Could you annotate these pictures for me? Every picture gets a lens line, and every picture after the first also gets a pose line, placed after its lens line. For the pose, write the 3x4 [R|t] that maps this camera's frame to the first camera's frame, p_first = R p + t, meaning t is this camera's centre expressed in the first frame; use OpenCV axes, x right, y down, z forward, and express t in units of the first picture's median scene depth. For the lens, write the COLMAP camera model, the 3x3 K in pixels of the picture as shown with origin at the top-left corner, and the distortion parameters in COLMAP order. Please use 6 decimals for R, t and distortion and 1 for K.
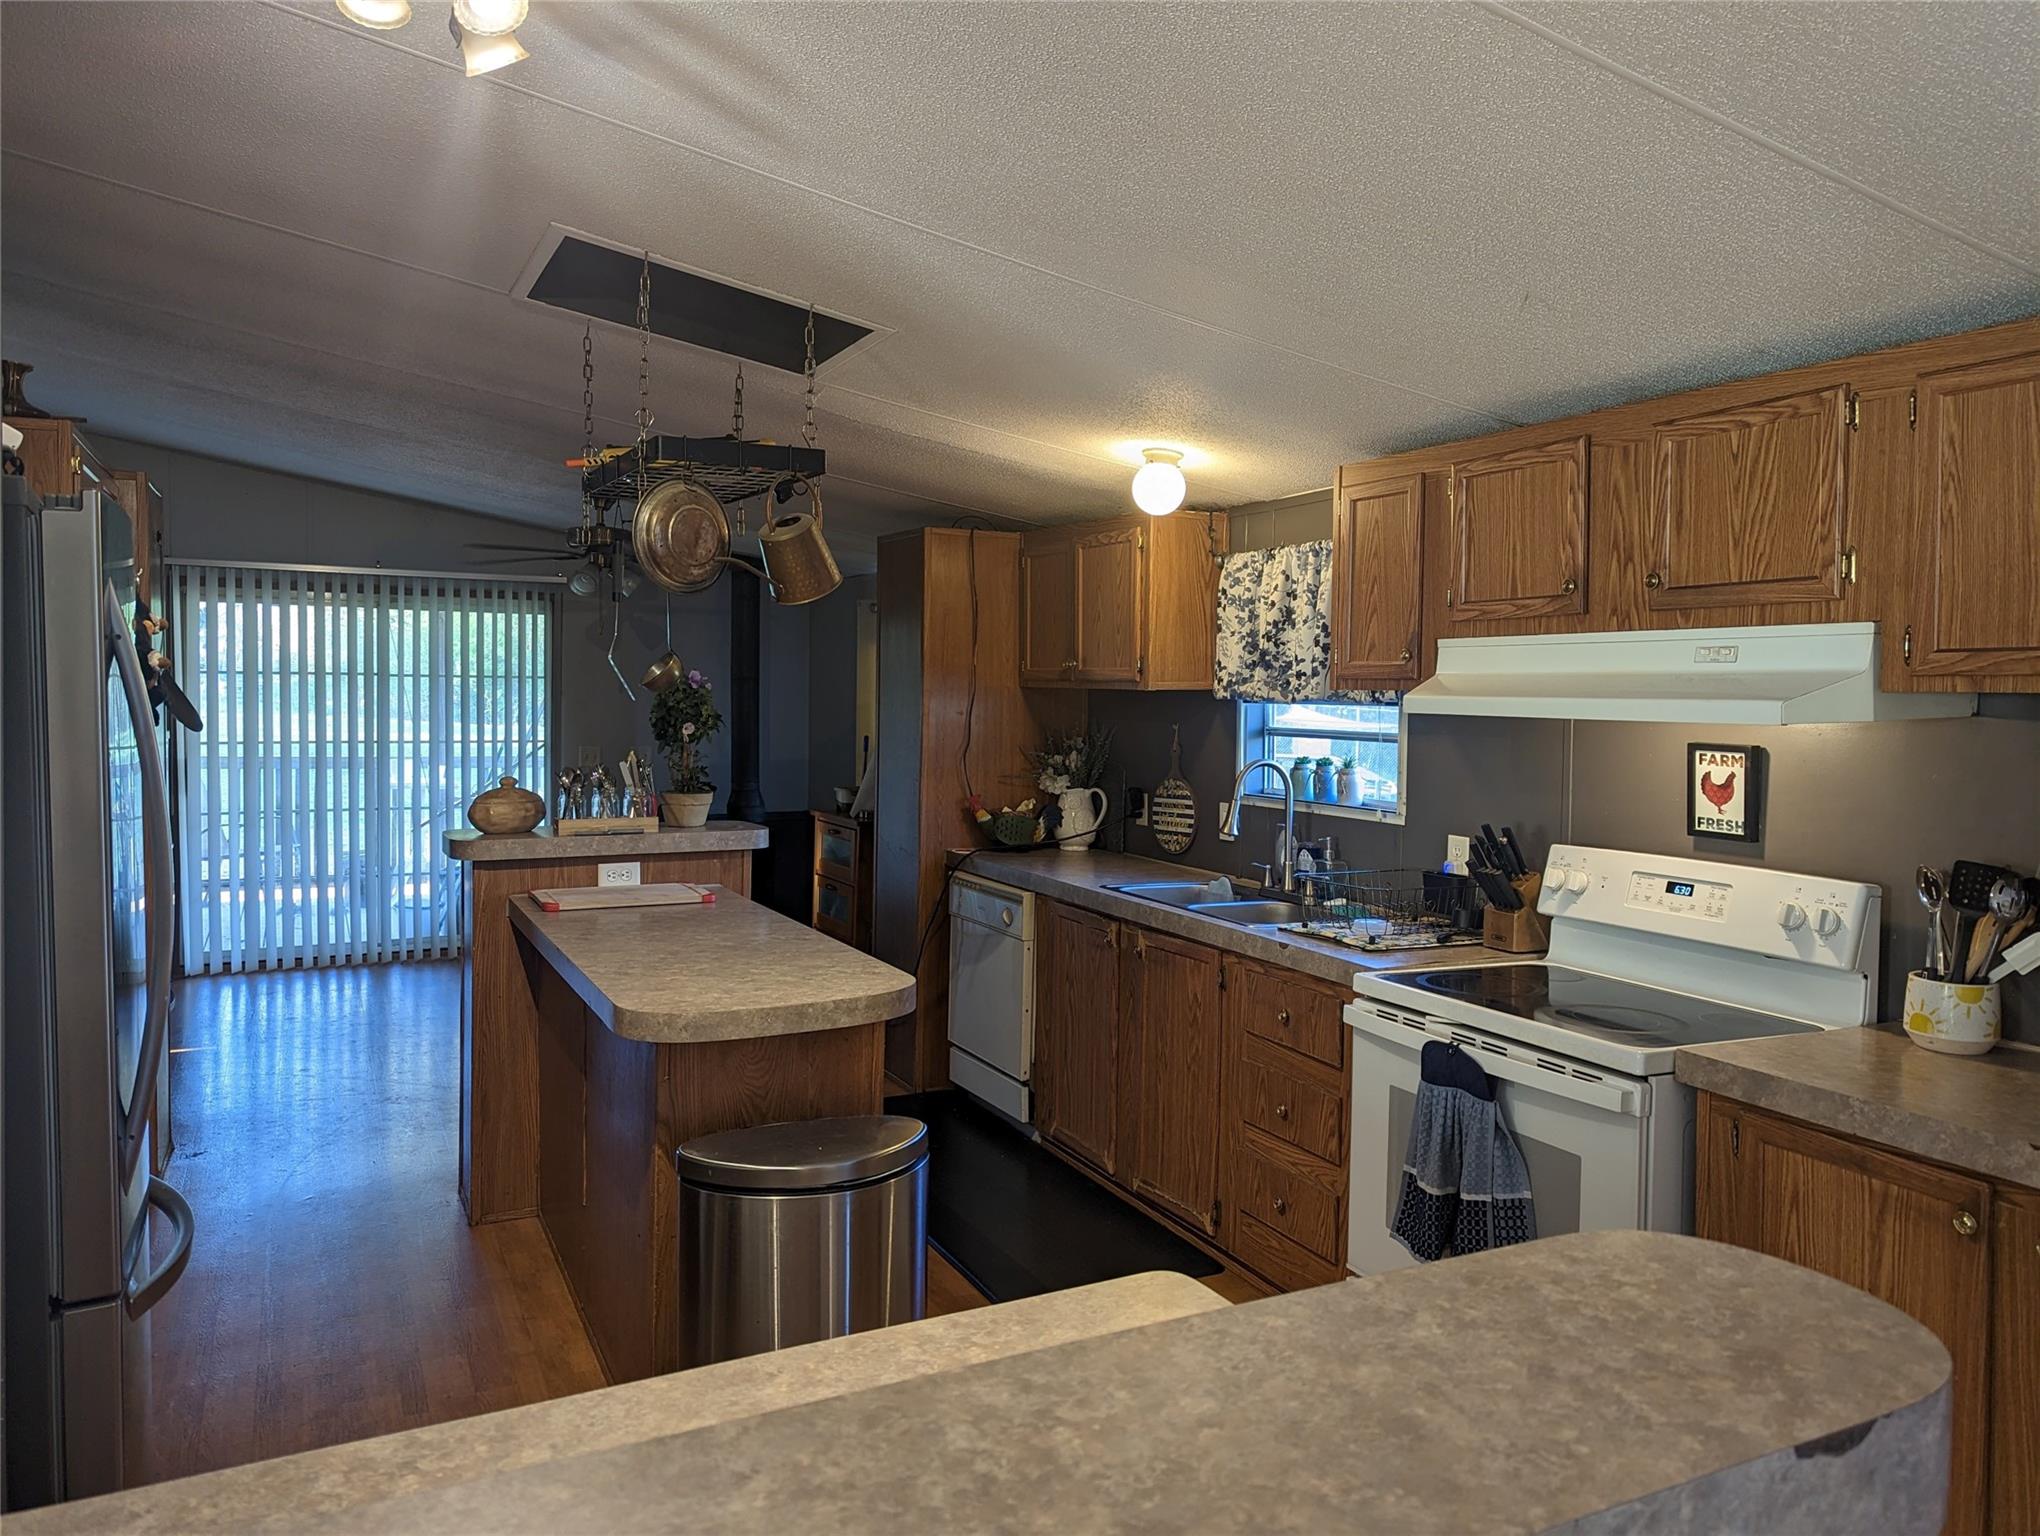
lens RADIAL K [[1450.7, 0, 1019.8], [0, 1450.7, 758.0], [0, 0, 1]] dist [0.066053, -0.056187]
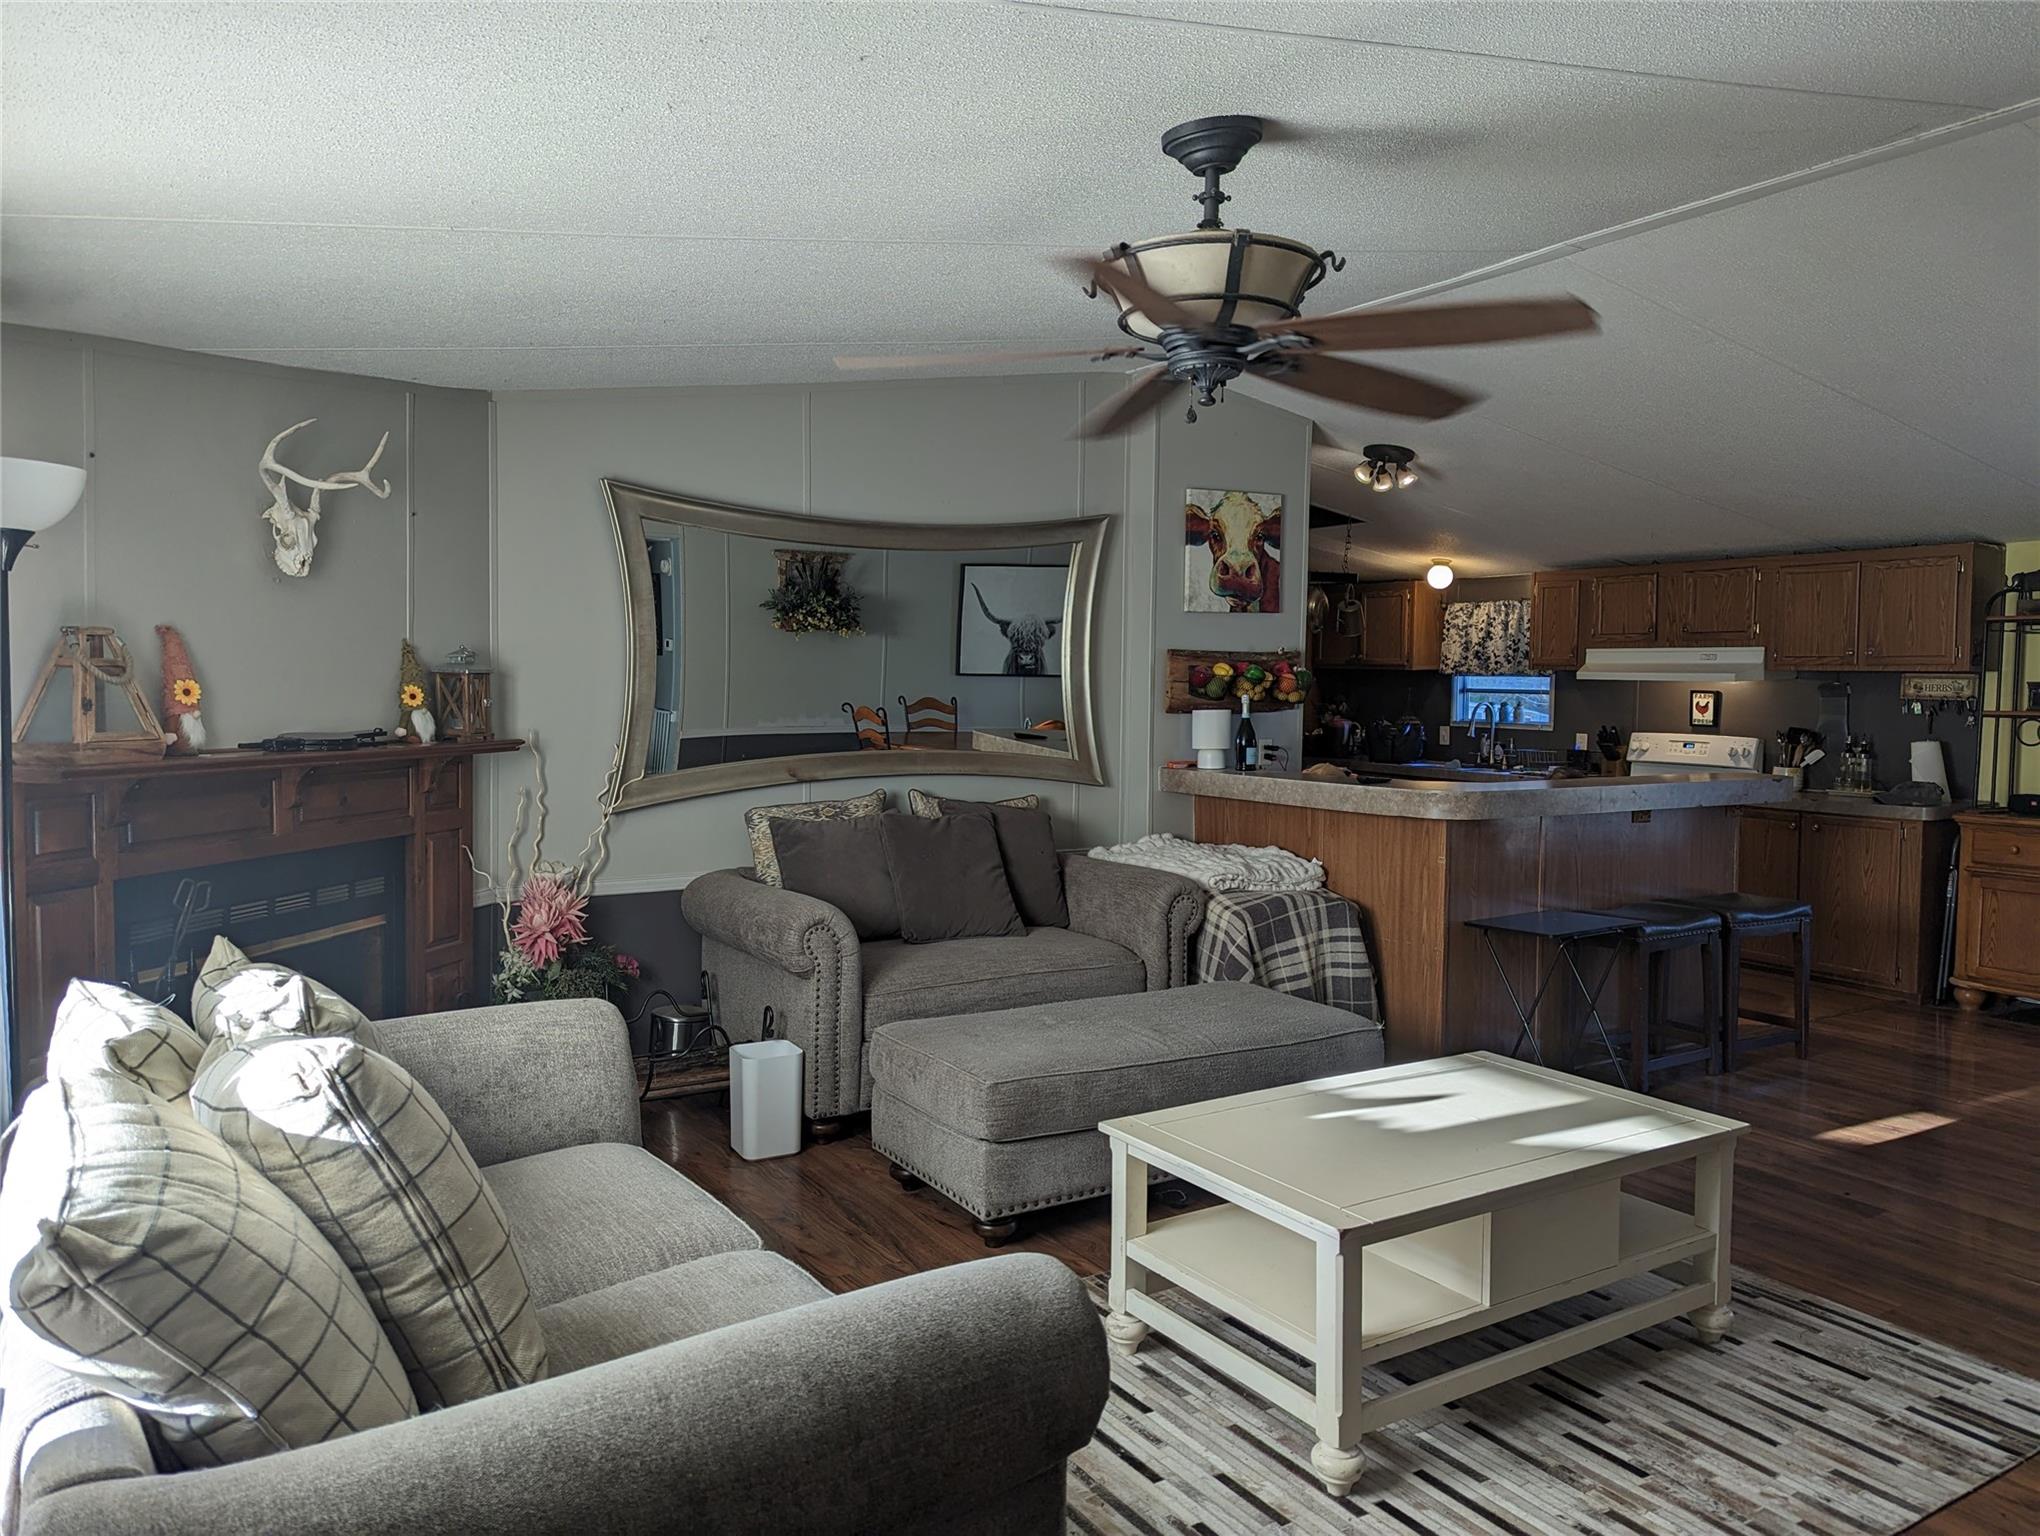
lens RADIAL K [[1450.7, 0, 1024.5], [0, 1450.7, 766.6], [0, 0, 1]] dist [0.066053, -0.056187]
pose [[0.995473, -0.002728, 0.095000, -0.753657], [0.001037, 0.999840, 0.017849, 0.060435], [-0.095034, -0.017670, 0.995317, -1.150672]]
